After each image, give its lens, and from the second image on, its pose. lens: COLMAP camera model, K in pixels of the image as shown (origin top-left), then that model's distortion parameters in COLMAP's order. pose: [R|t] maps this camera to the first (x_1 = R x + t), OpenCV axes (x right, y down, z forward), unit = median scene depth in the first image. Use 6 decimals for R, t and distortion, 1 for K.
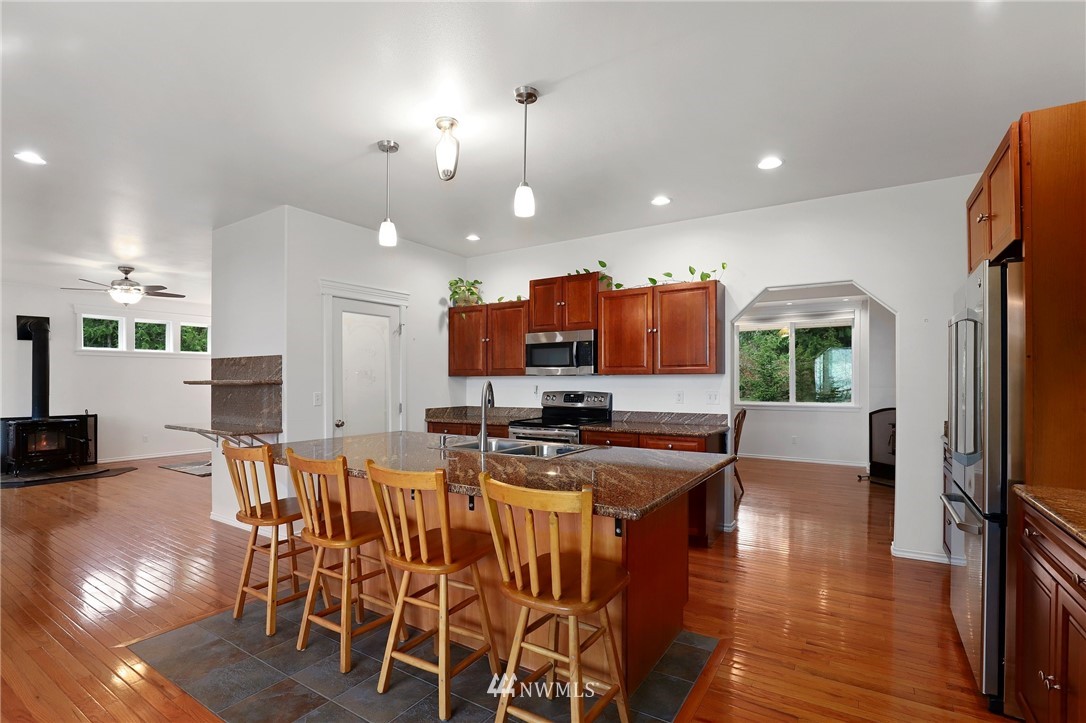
lens RADIAL K [[507.9, 0, 544.2], [0, 507.9, 369.6], [0, 0, 1]] dist [-0.021310, 0.004543]
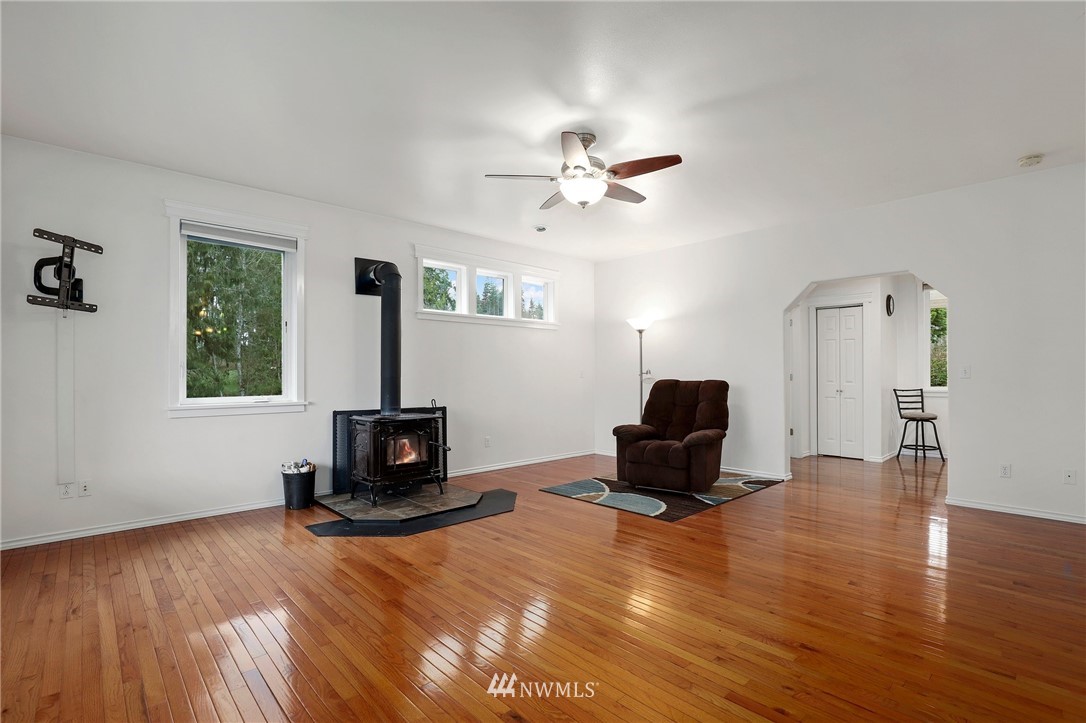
lens RADIAL K [[507.9, 0, 567.1], [0, 507.9, 377.9], [0, 0, 1]] dist [-0.021310, 0.004543]
pose [[0.970802, 0.013325, -0.239510, -0.576232], [-0.005784, 0.999466, 0.032162, 0.027648], [0.239811, -0.029838, 0.970361, 0.379333]]
